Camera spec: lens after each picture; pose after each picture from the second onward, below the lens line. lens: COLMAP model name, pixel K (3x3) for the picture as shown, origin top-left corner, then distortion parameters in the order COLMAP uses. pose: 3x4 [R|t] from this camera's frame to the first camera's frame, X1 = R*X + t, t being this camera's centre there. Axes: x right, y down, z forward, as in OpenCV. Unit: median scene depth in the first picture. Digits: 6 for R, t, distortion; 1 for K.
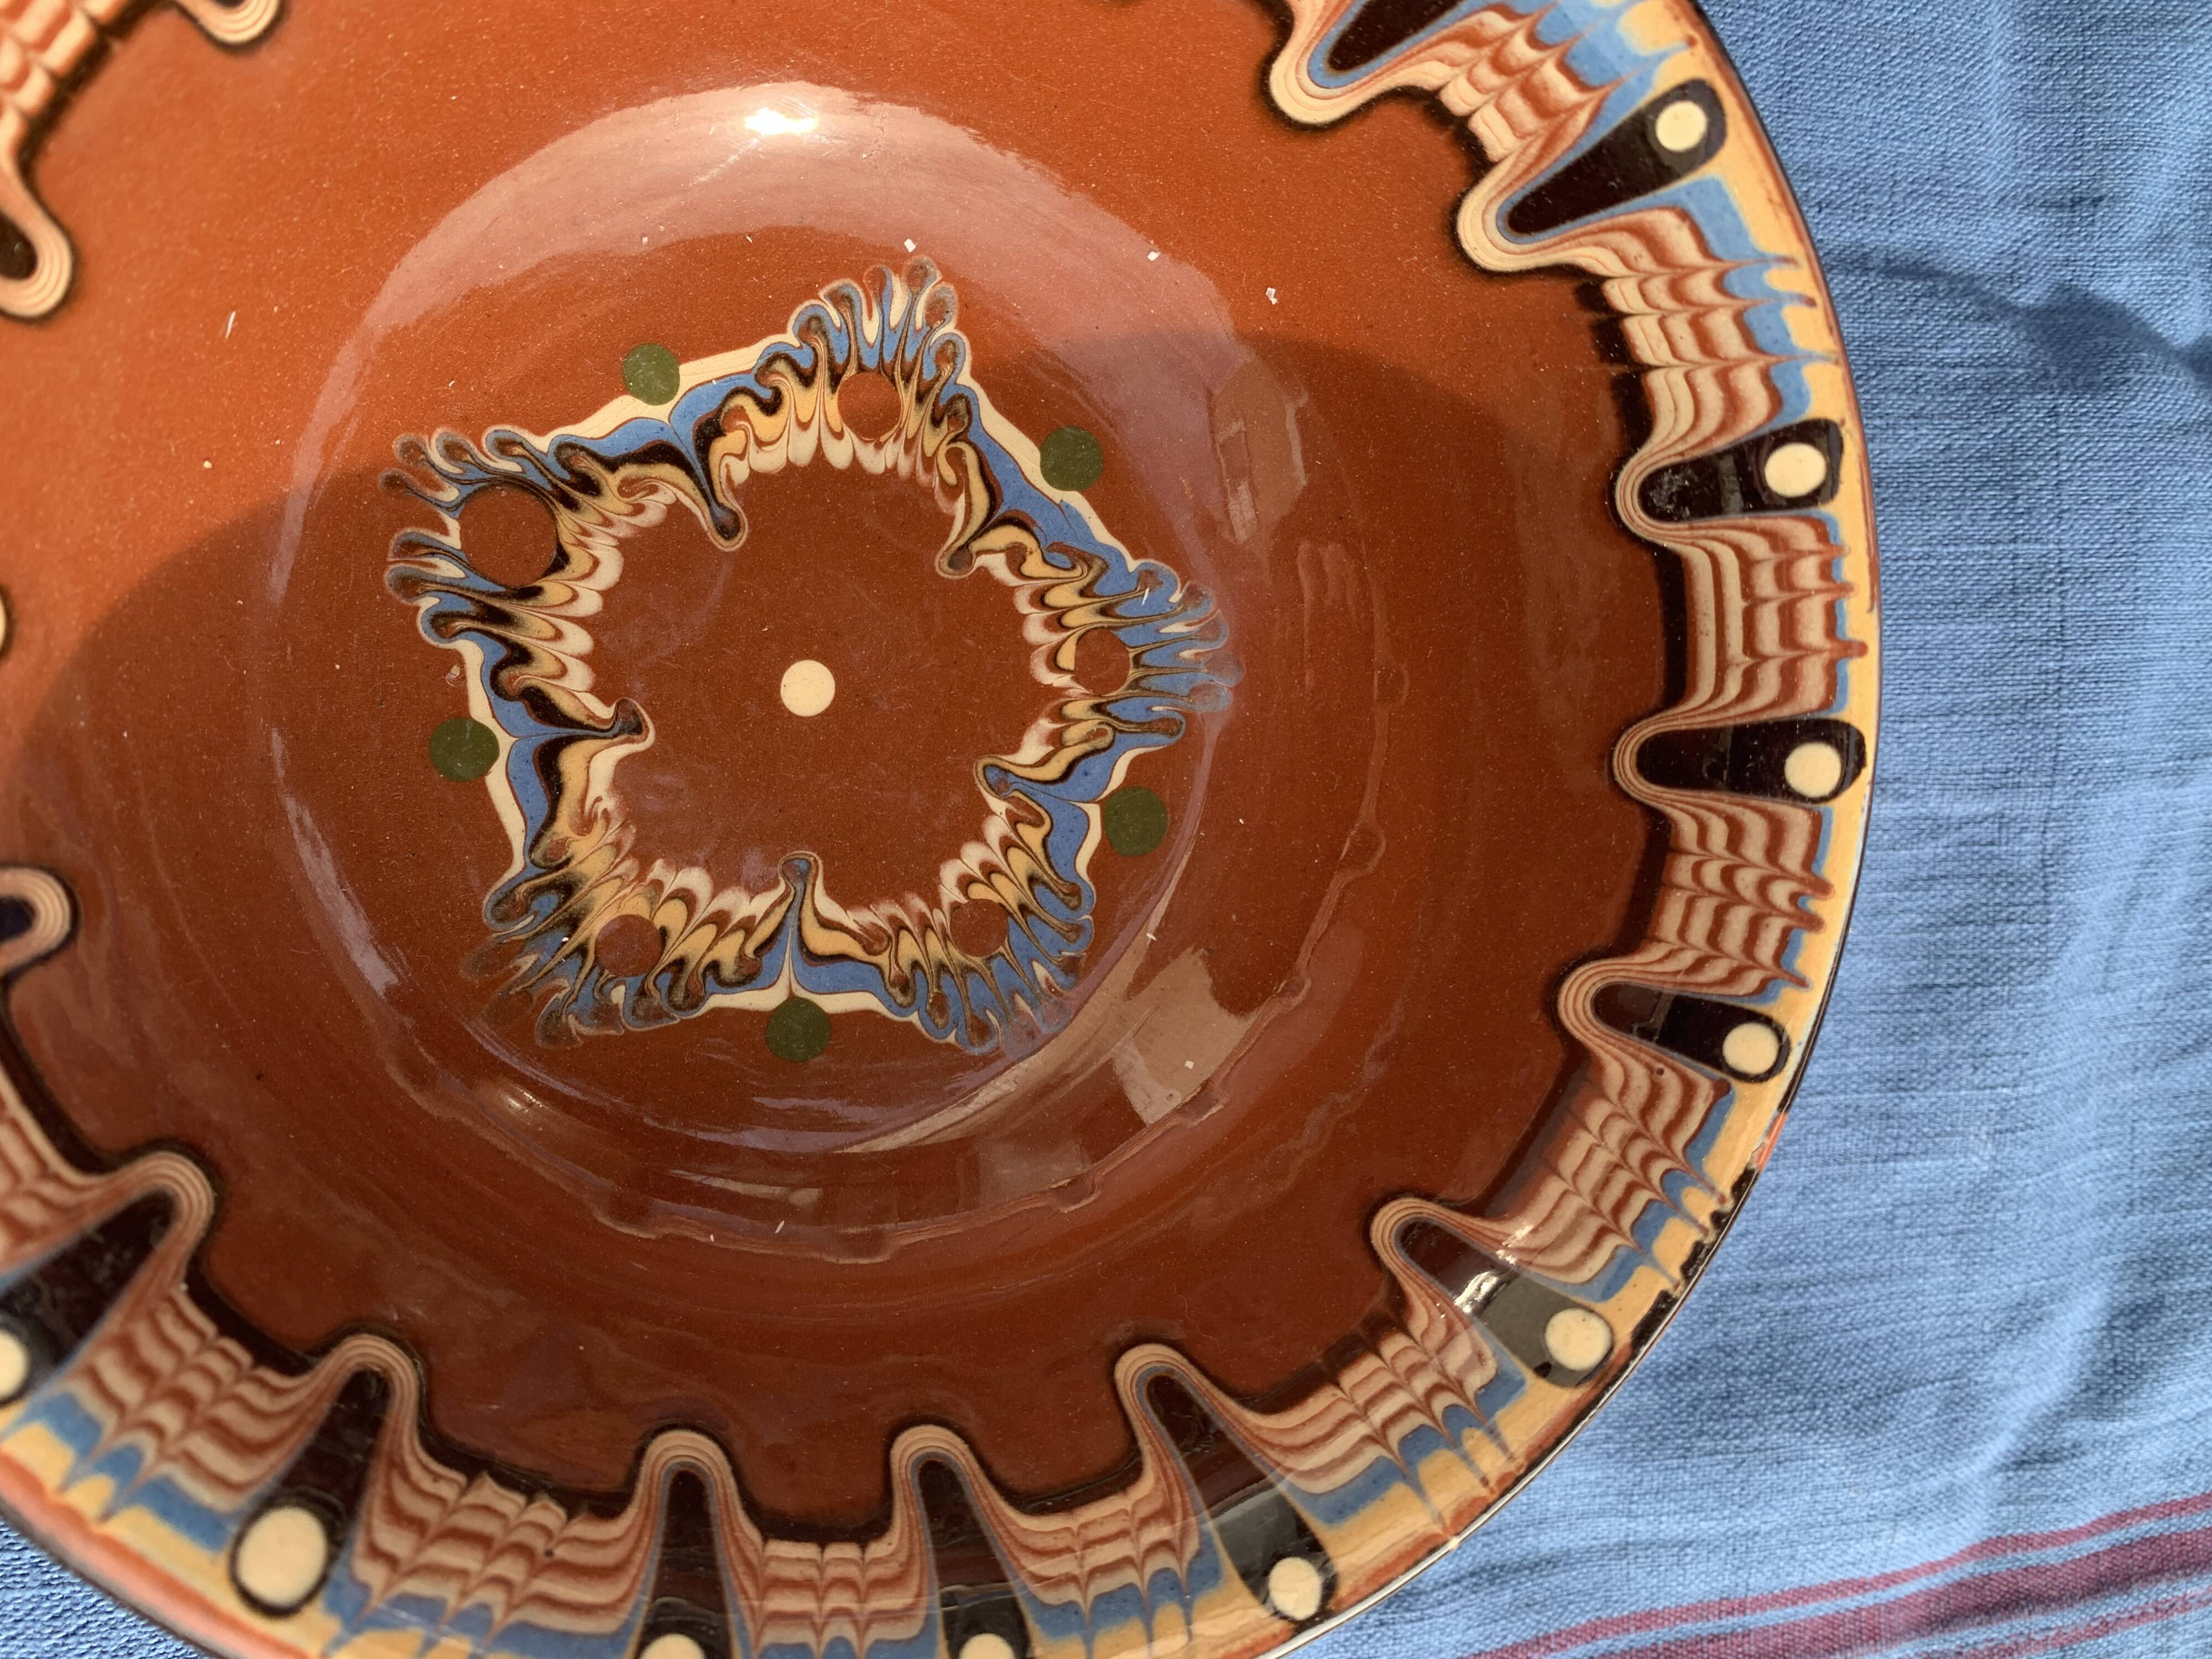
lens RADIAL K [[1752.5, 0, 1101.1], [0, 1752.5, 843.9], [0, 0, 1]] dist [-0.007862, 0.002453]
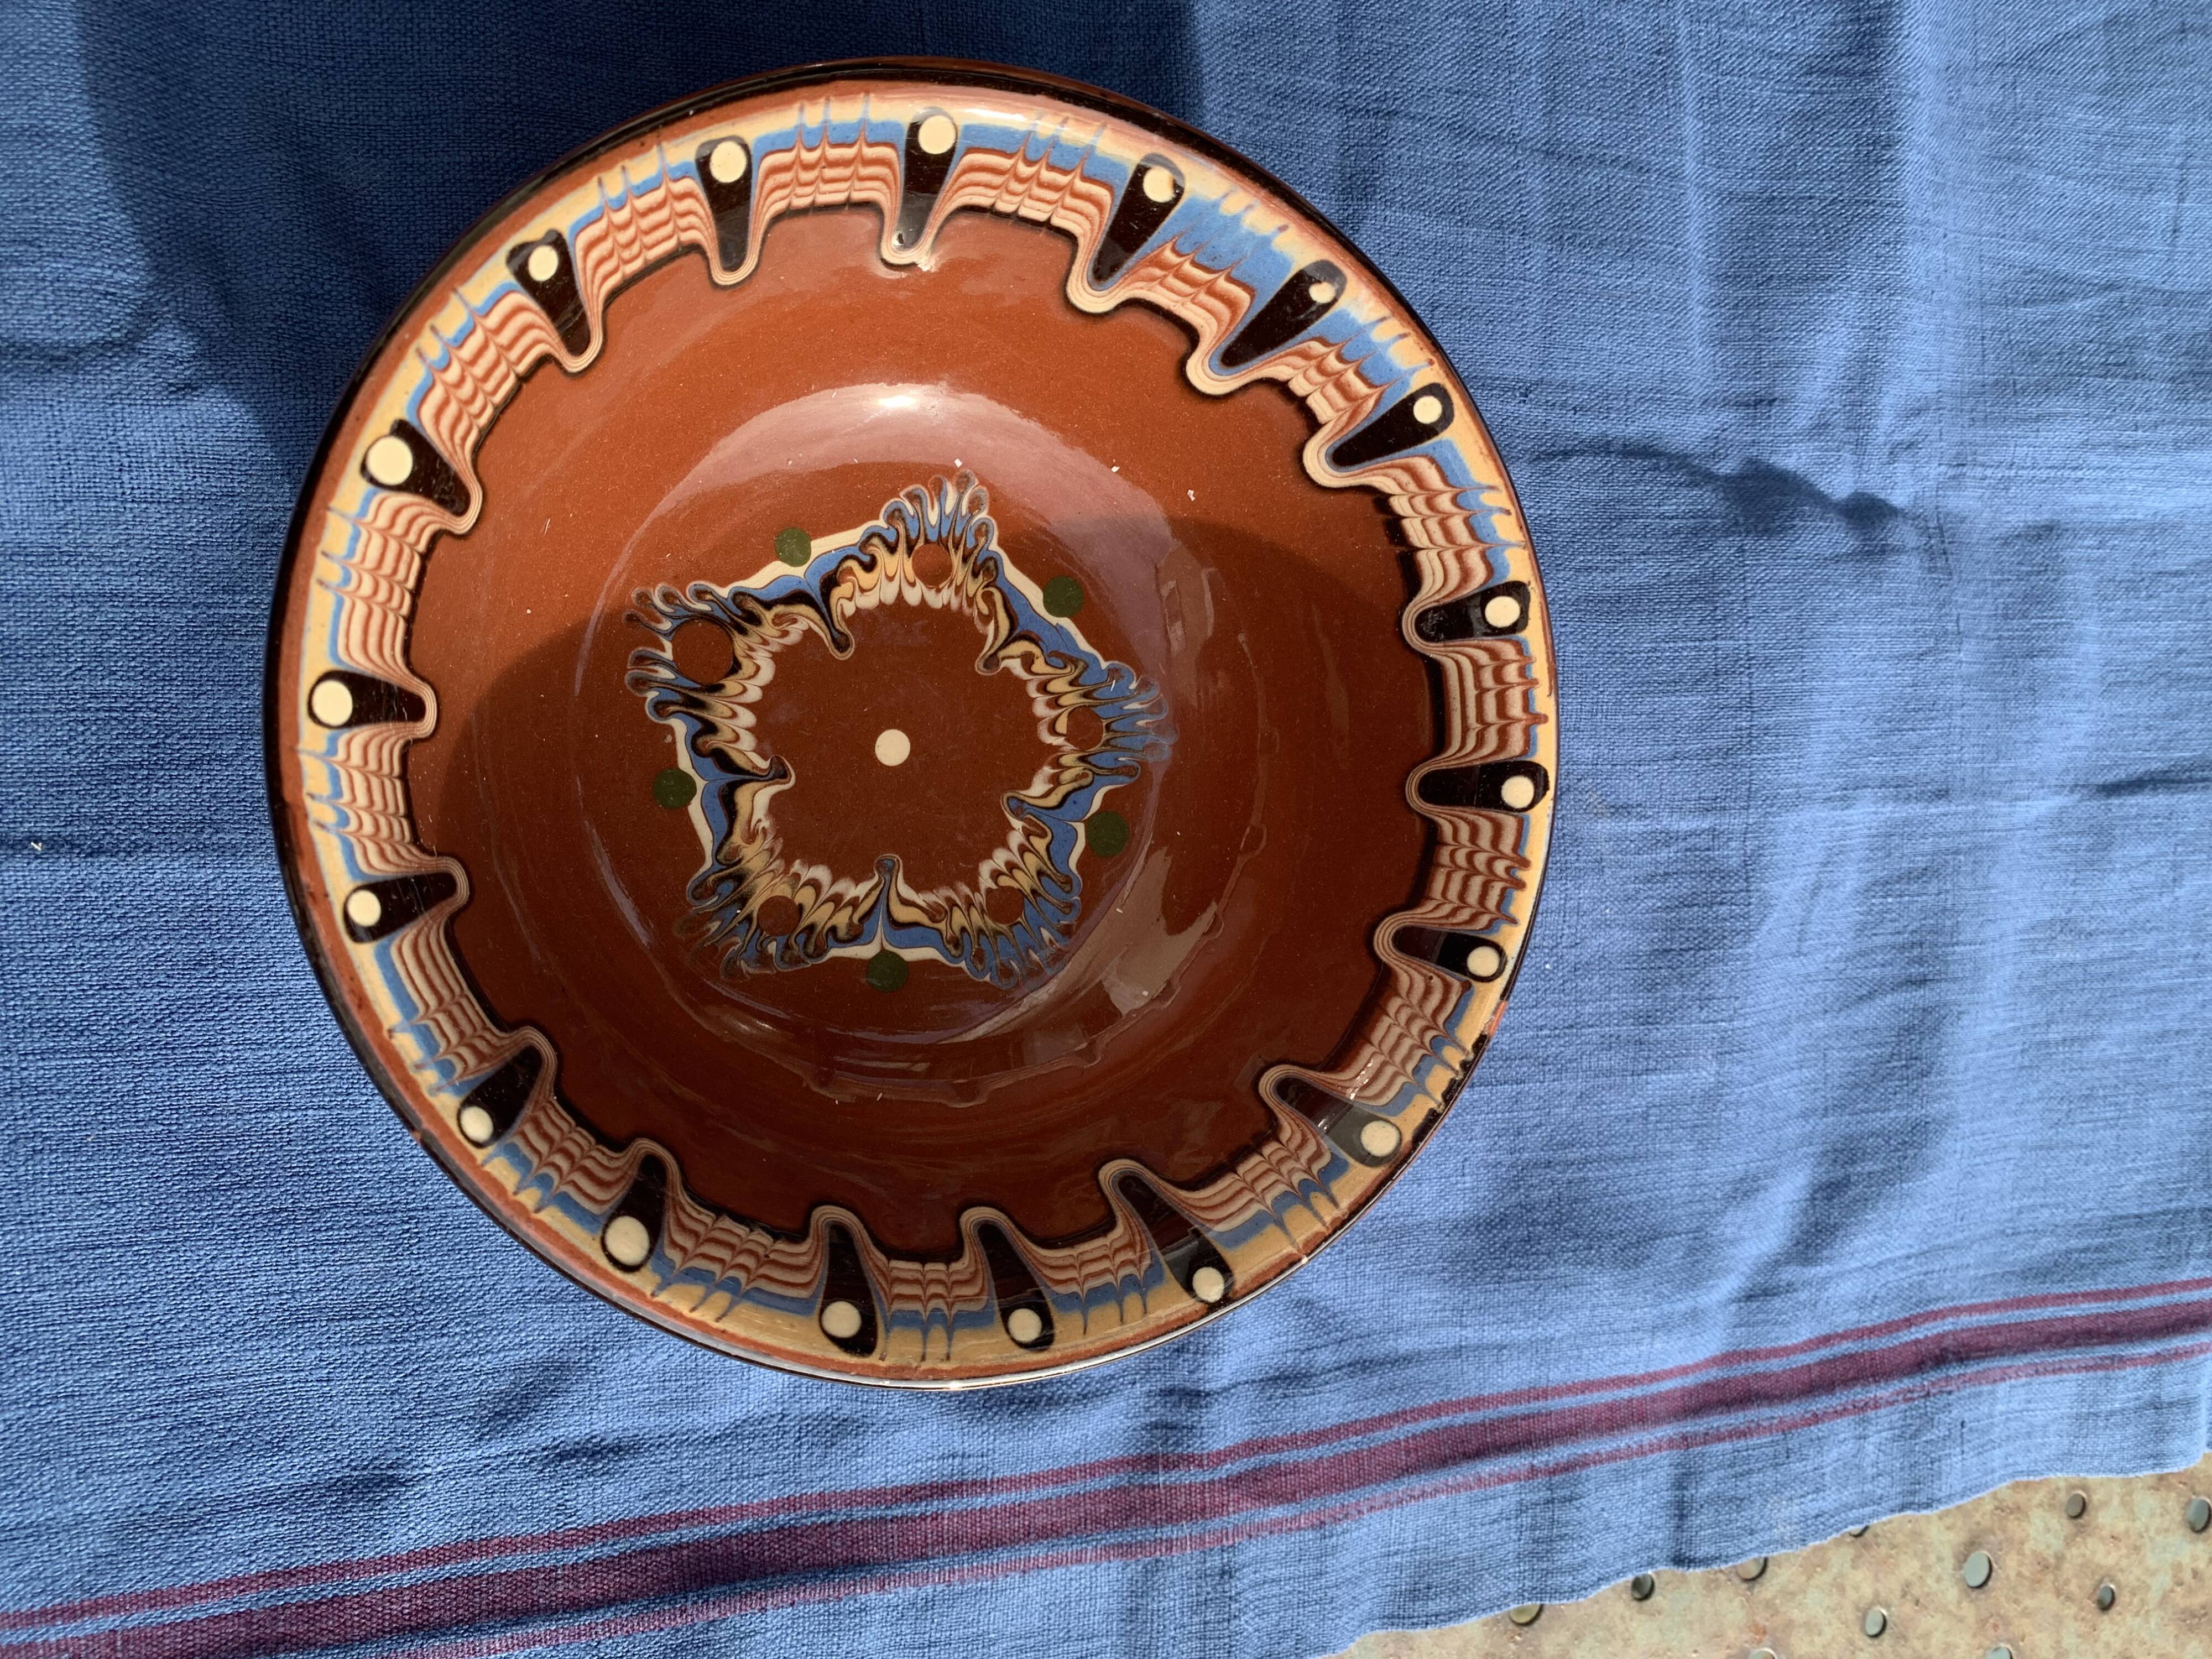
lens RADIAL K [[1685.5, 0, 1129.9], [0, 1685.5, 828.6], [0, 0, 1]] dist [0.017548, -0.021058]
pose [[0.999400, -0.009610, 0.033284, -0.010653], [0.010939, 0.999140, -0.039996, 0.046070], [-0.032871, 0.040336, 0.998645, -0.509255]]
